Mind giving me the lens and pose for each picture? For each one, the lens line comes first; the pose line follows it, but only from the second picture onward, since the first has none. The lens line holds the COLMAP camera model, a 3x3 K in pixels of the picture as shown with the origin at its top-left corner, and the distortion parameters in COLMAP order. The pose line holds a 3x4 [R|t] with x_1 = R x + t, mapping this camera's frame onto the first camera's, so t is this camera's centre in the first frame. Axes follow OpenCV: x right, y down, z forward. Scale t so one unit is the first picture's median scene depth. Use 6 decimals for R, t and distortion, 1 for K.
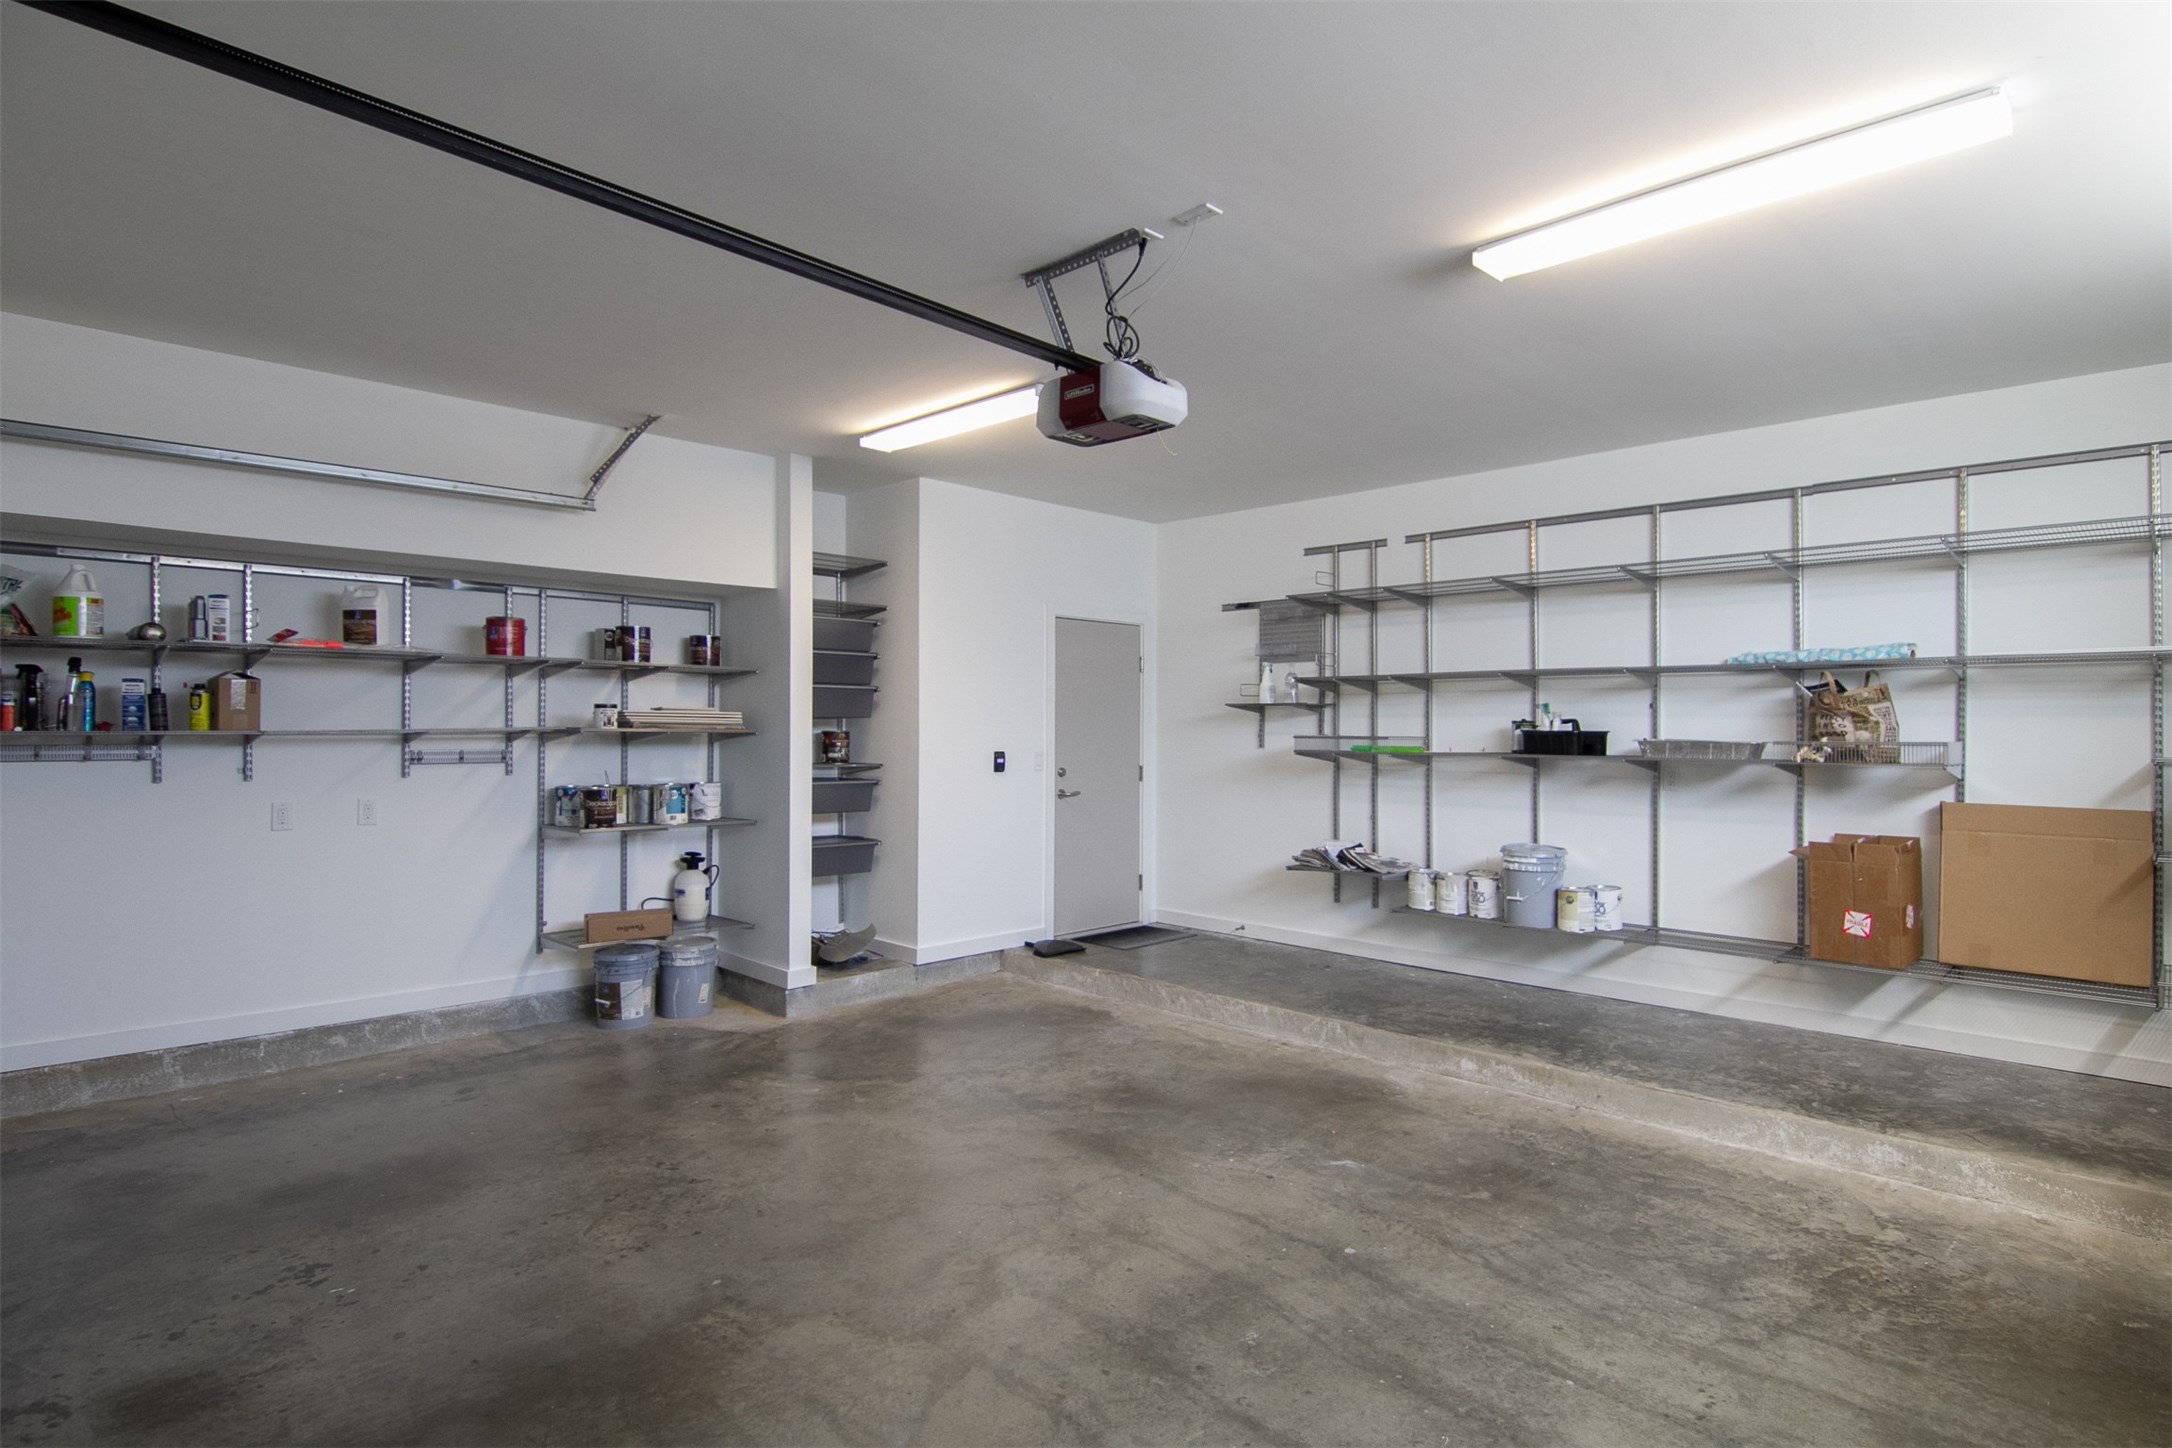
lens RADIAL K [[1145.8, 0, 1090.1], [0, 1145.8, 721.9], [0, 0, 1]] dist [-0.007979, -0.003205]
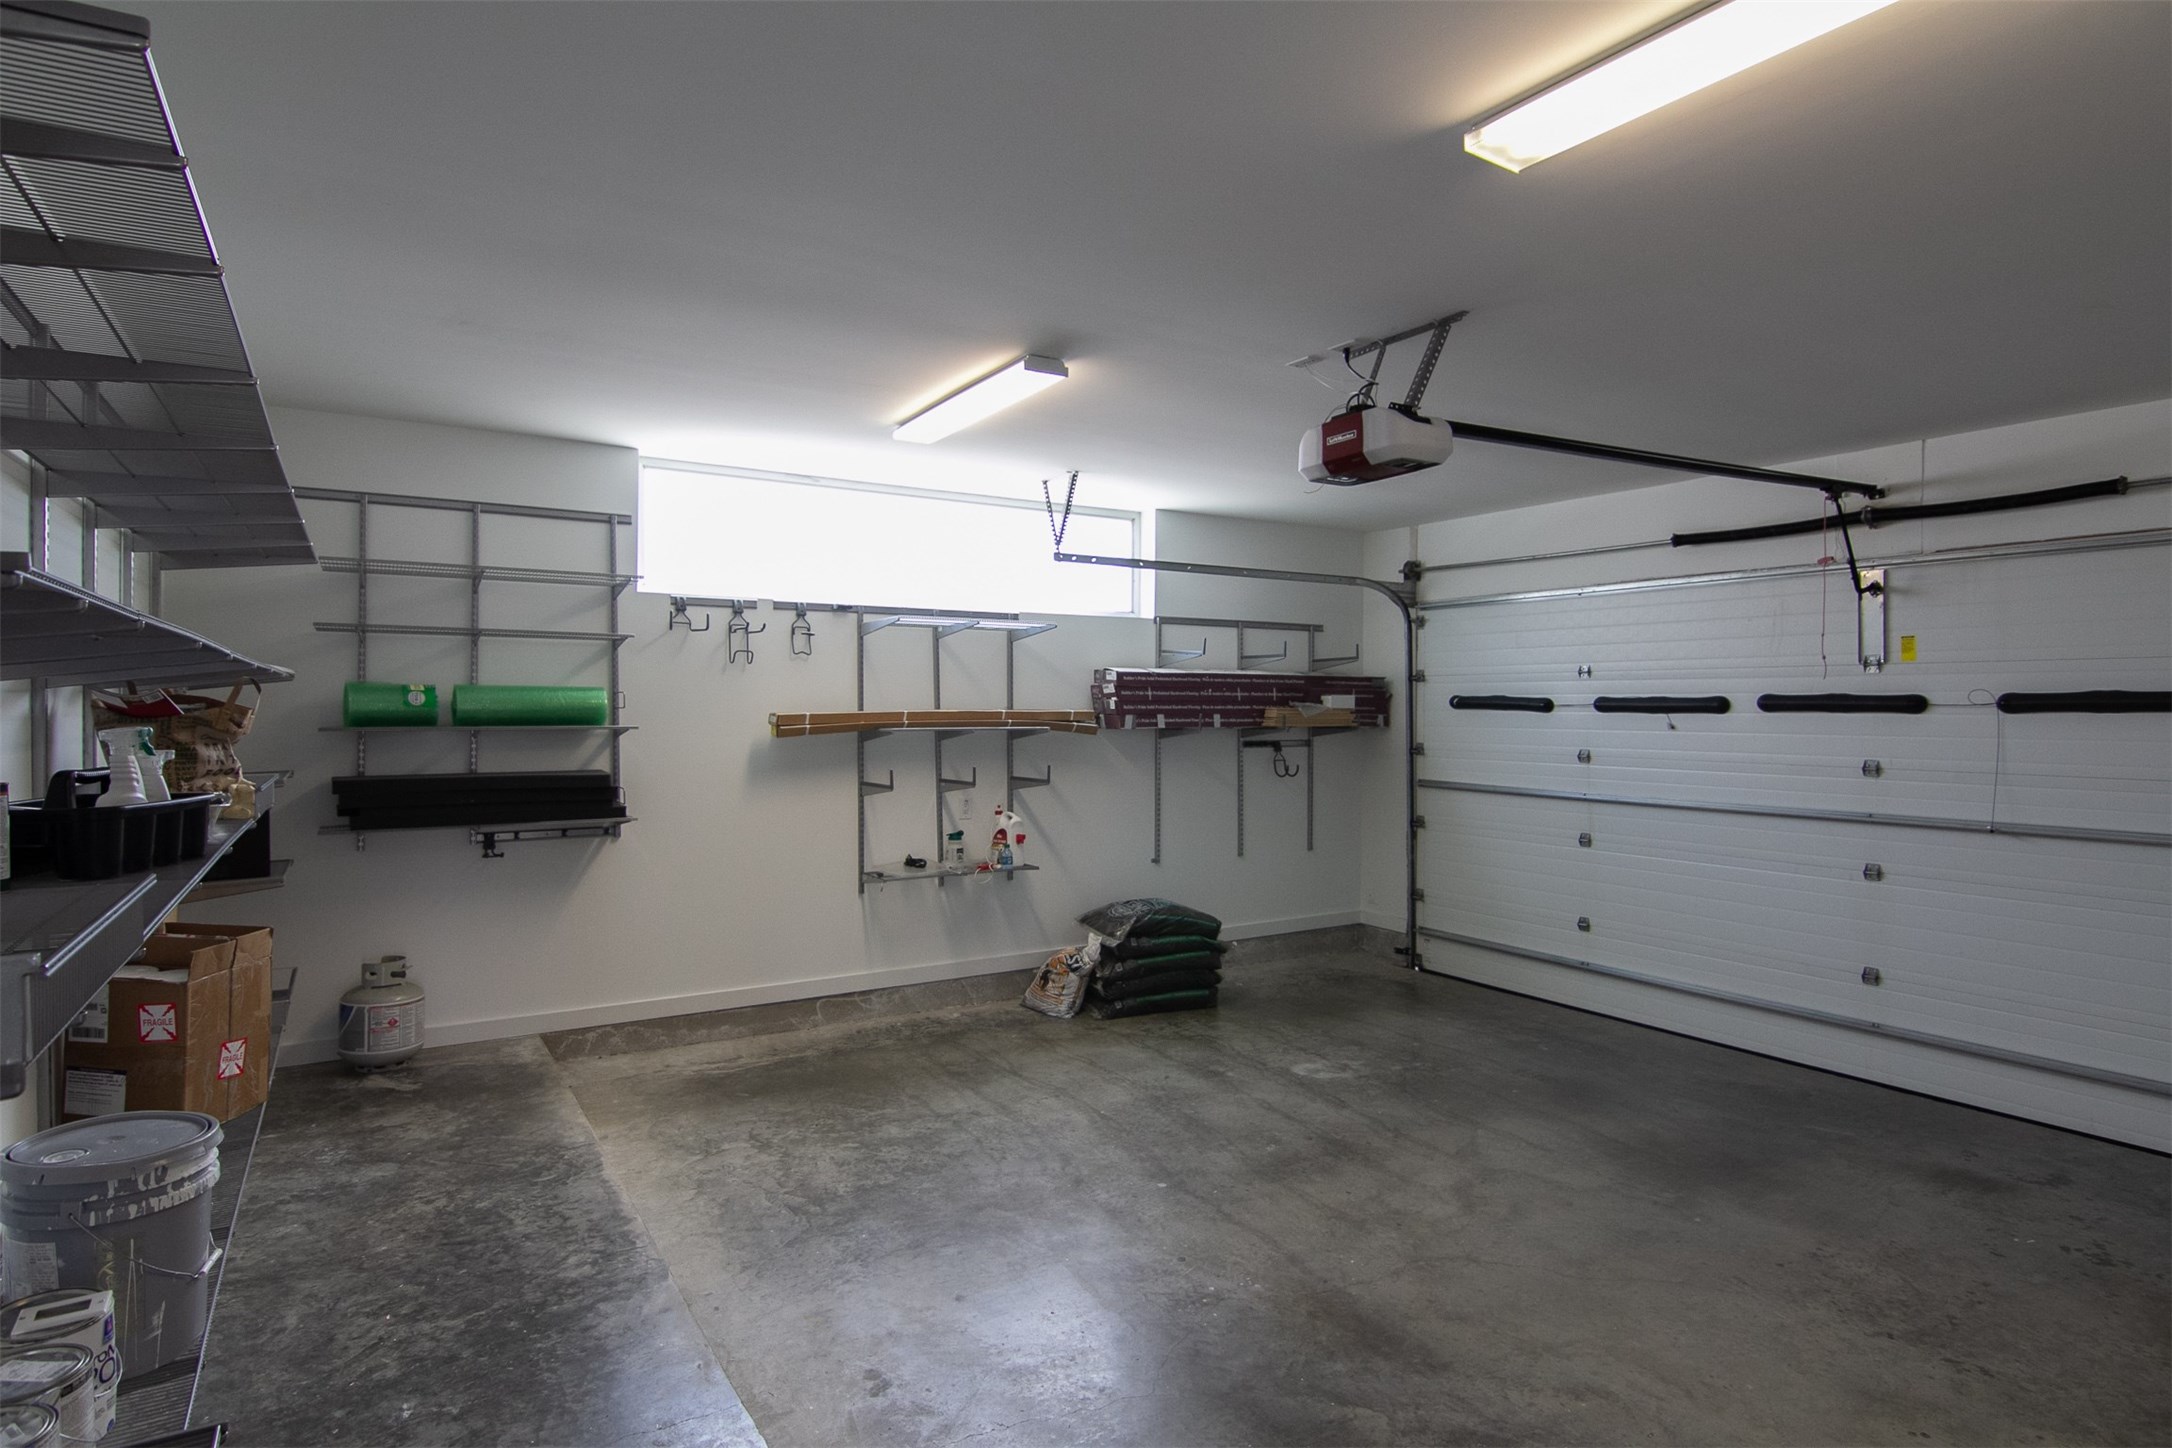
lens RADIAL K [[1145.8, 0, 1078.1], [0, 1145.8, 718.1], [0, 0, 1]] dist [-0.007979, -0.003205]
pose [[-0.972014, -0.011647, 0.234636, 0.033085], [-0.010561, 0.999927, 0.005885, -0.041138], [-0.234687, 0.003242, -0.972066, 2.173173]]
